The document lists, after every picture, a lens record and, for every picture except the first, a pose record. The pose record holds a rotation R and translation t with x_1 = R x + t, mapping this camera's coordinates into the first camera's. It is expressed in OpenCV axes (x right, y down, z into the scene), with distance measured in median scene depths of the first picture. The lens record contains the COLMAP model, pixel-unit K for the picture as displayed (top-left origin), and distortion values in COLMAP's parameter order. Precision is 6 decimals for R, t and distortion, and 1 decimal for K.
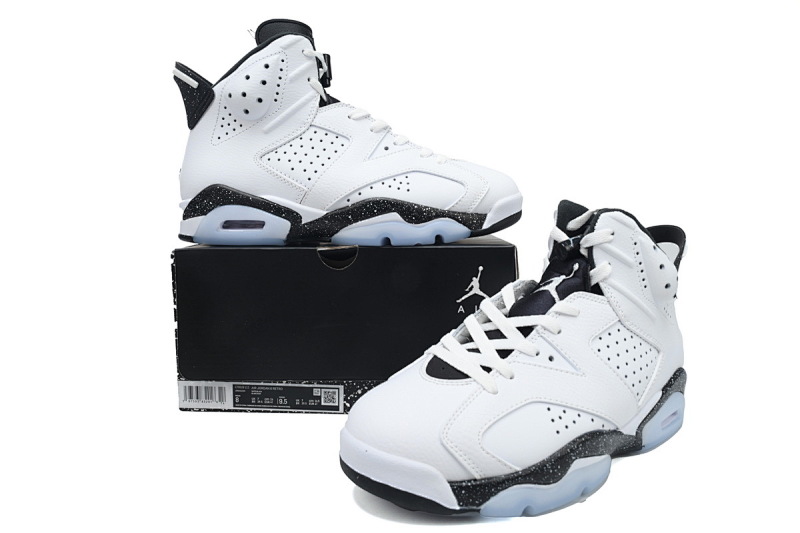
lens RADIAL K [[505.0, 0, 400.0], [0, 505.0, 266.5], [0, 0, 1]] dist [0.002936, 0.000652]
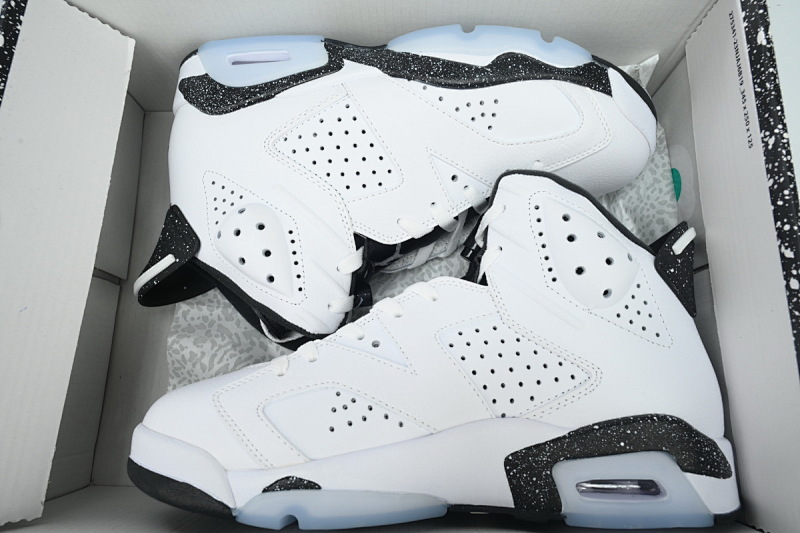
lens RADIAL K [[505.0, 0, 400.0], [0, 505.0, 266.5], [0, 0, 1]] dist [0.002936, 0.000652]
pose [[-0.858424, -0.189302, -0.476732, 0.740741], [0.129347, -0.979261, 0.155939, -0.116137], [-0.496365, 0.072198, 0.865106, 0.276996]]
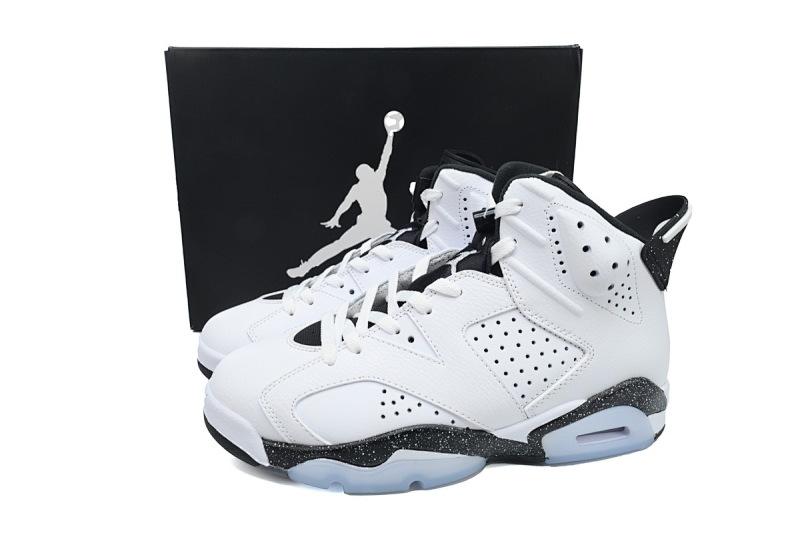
lens RADIAL K [[505.0, 0, 400.0], [0, 505.0, 266.5], [0, 0, 1]] dist [0.002936, 0.000652]
pose [[0.909204, 0.092538, -0.405937, 0.610113], [-0.054053, 0.992971, 0.105292, -0.042259], [0.412827, -0.073789, 0.907815, 0.162741]]
